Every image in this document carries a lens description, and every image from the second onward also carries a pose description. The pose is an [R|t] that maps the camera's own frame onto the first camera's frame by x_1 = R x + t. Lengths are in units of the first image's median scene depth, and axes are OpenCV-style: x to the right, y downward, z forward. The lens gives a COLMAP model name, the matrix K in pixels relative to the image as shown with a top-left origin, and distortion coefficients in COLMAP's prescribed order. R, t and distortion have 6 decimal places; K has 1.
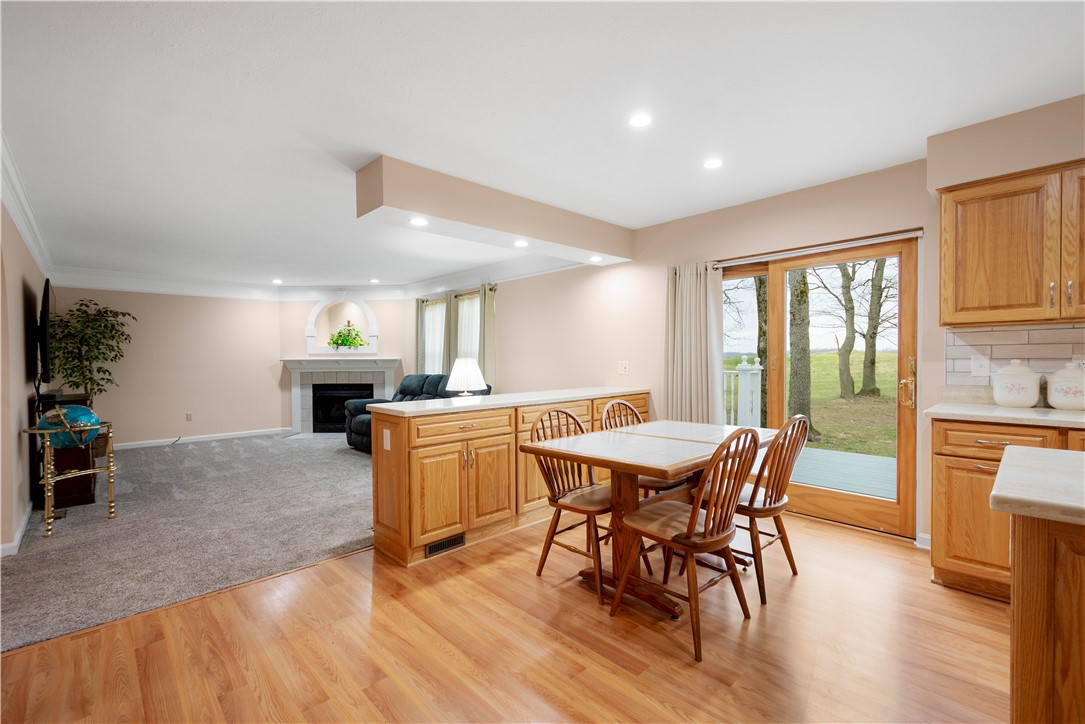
lens RADIAL K [[472.1, 0, 547.1], [0, 472.1, 361.6], [0, 0, 1]] dist [0.004070, -0.000017]
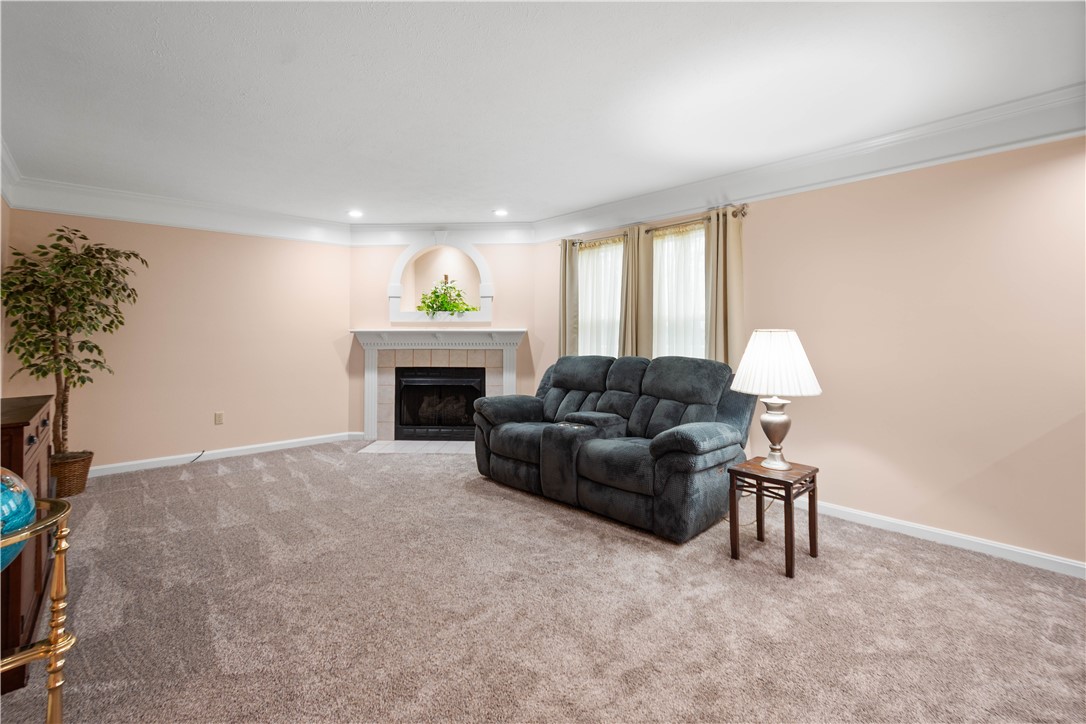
lens RADIAL K [[489.4, 0, 547.0], [0, 489.4, 309.4], [0, 0, 1]] dist [0.002375, 0.000262]
pose [[0.999622, 0.005548, -0.026917, -0.351780], [-0.006989, 0.998531, -0.053732, 0.000978], [0.026579, 0.053900, 0.998193, 0.405879]]
